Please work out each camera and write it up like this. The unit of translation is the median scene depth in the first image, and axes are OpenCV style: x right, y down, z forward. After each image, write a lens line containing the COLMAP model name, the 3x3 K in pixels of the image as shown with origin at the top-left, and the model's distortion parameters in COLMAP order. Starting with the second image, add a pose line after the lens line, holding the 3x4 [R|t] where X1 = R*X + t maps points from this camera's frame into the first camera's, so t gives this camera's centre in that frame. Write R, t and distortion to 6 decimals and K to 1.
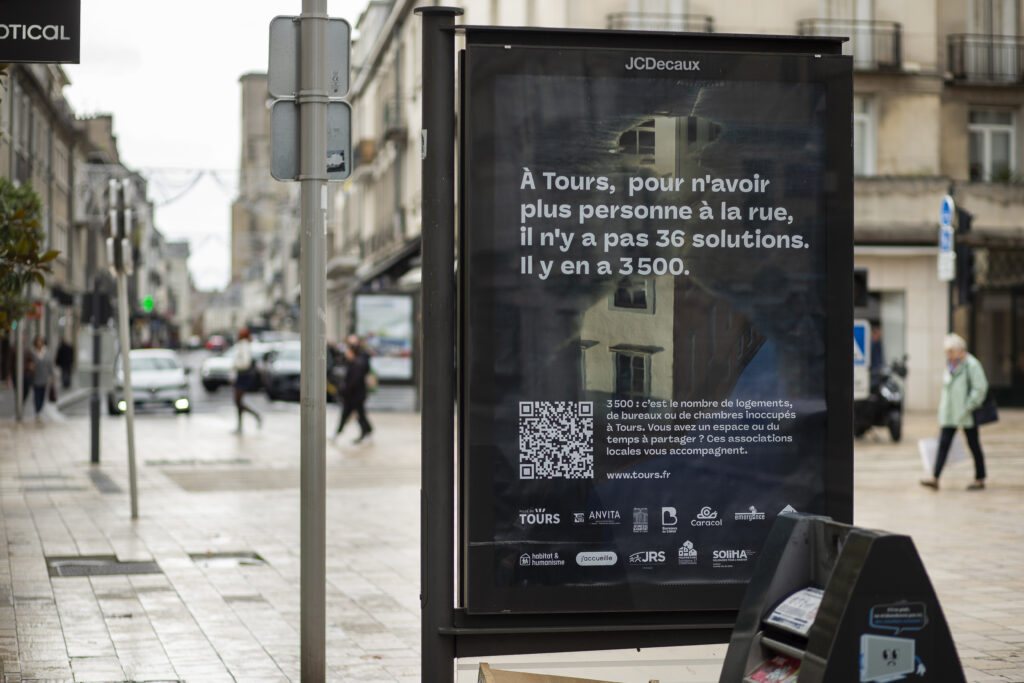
lens RADIAL K [[2501.3, 0, 511.9], [0, 2501.3, 342.5], [0, 0, 1]] dist [-0.101296, 0.000000]
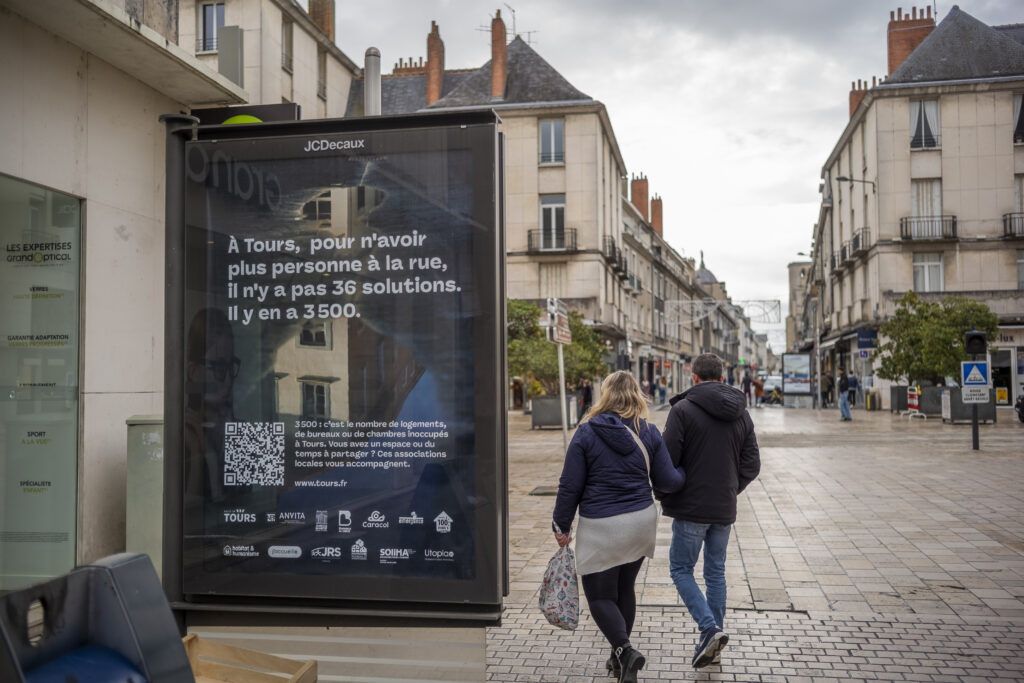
lens RADIAL K [[1008.5, 0, 512.2], [0, 1008.5, 337.9], [0, 0, 1]] dist [-0.007632, 0.000000]
pose [[0.924623, -0.027832, -0.379866, 0.323888], [0.012741, 0.999029, -0.042184, 0.004359], [0.380671, 0.034165, 0.924079, 0.581053]]
